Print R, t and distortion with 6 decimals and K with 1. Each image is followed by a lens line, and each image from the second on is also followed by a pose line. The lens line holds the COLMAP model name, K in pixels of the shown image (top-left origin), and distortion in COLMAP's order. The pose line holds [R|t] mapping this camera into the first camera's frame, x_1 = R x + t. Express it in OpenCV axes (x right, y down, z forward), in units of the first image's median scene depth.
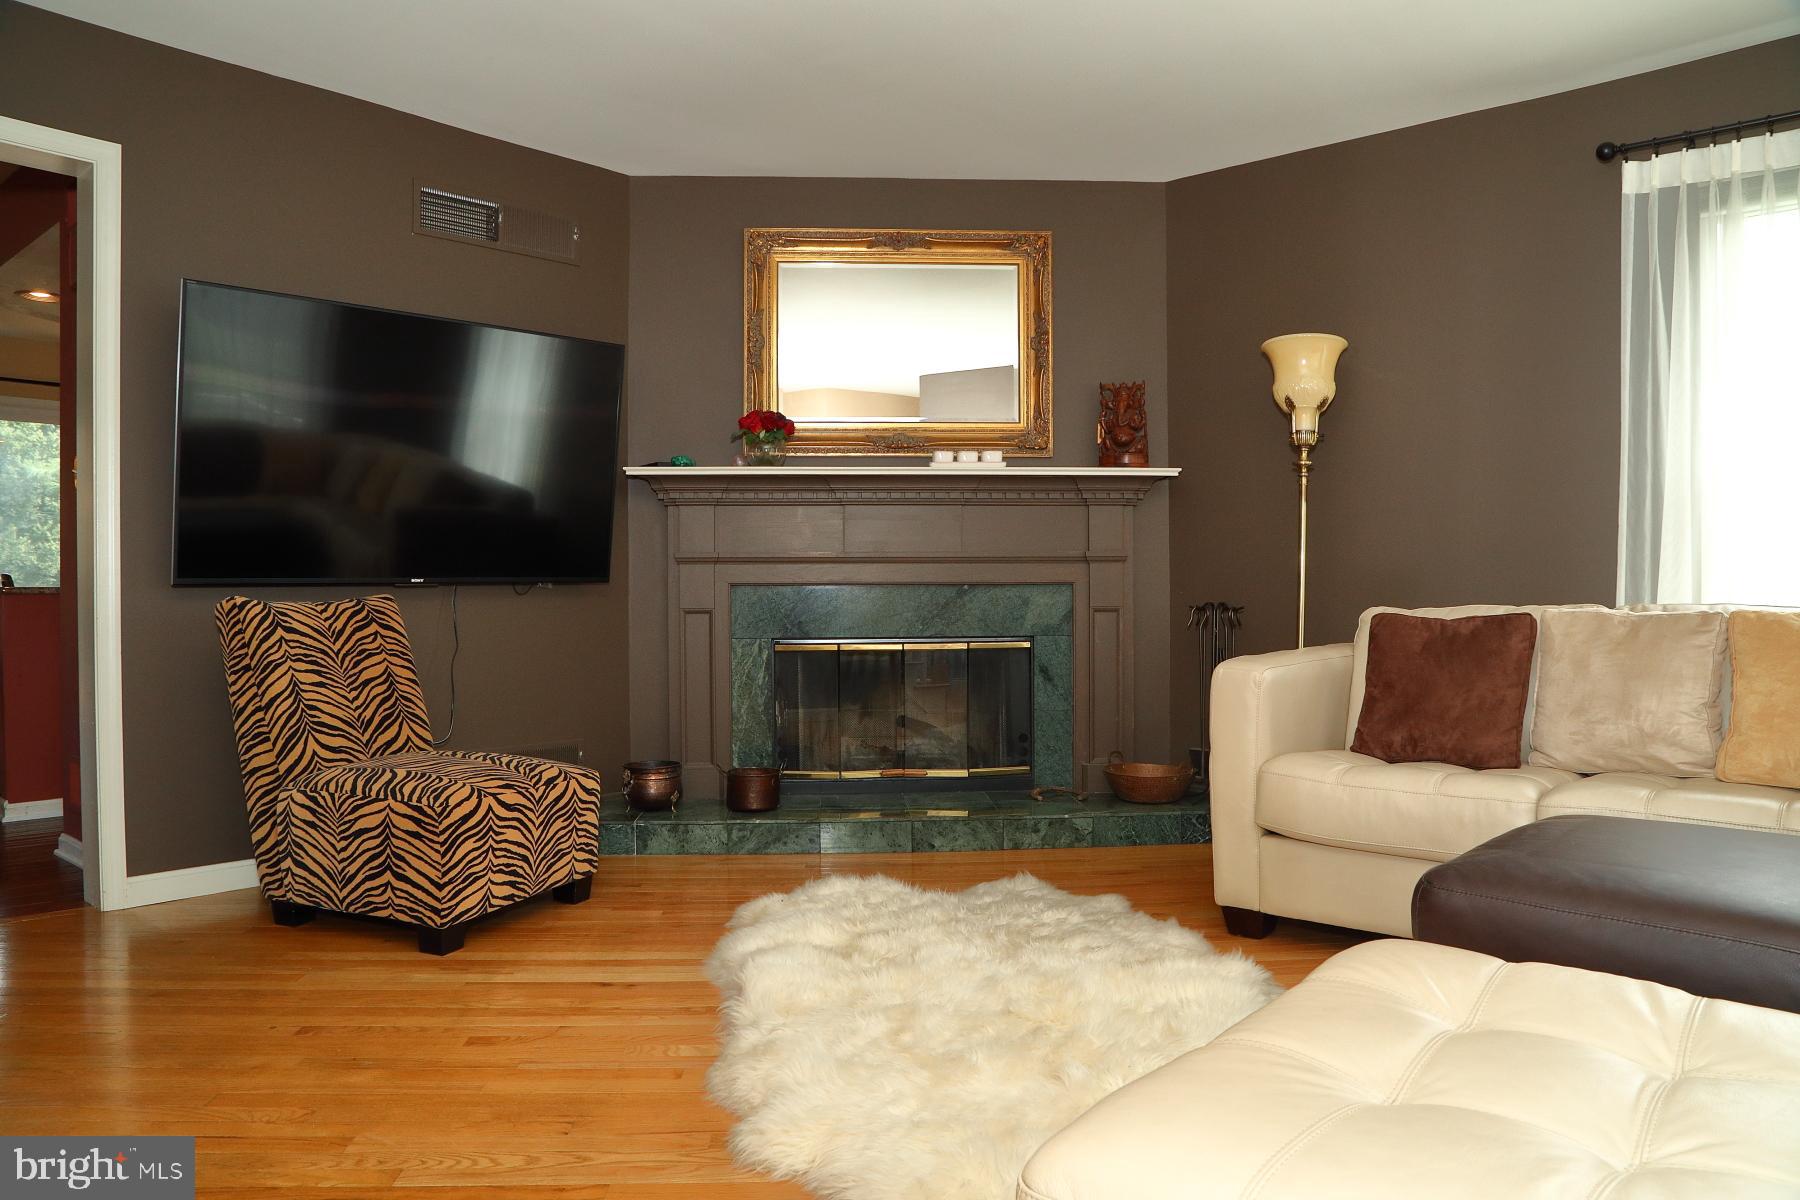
lens RADIAL K [[1257.8, 0, 900.8], [0, 1257.8, 607.5], [0, 0, 1]] dist [-0.122314, 0.074460]
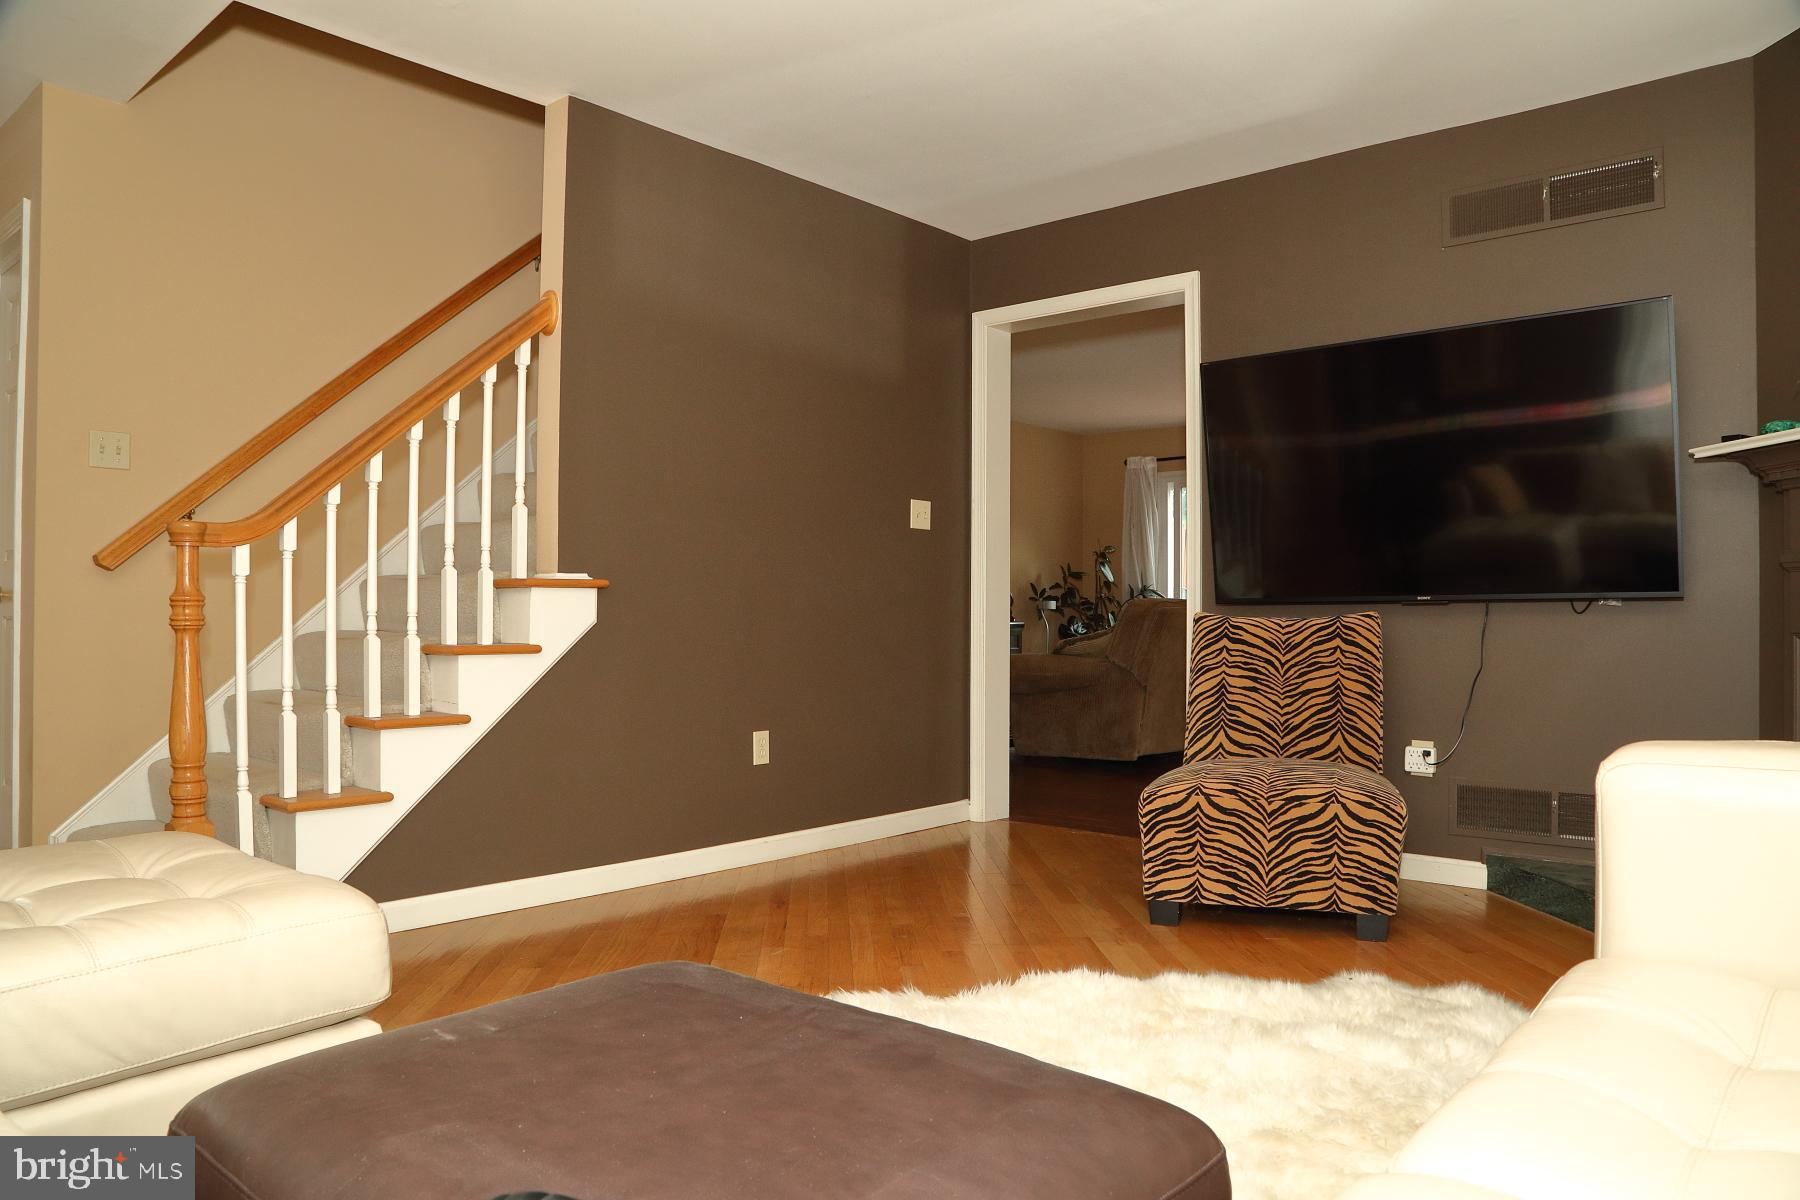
lens RADIAL K [[1257.8, 0, 900.8], [0, 1257.8, 607.5], [0, 0, 1]] dist [-0.122314, 0.074460]
pose [[-0.020352, -0.006078, -0.999774, 0.710198], [-0.016710, 0.999844, -0.005739, -0.001768], [0.999653, 0.016589, -0.020450, 0.698969]]
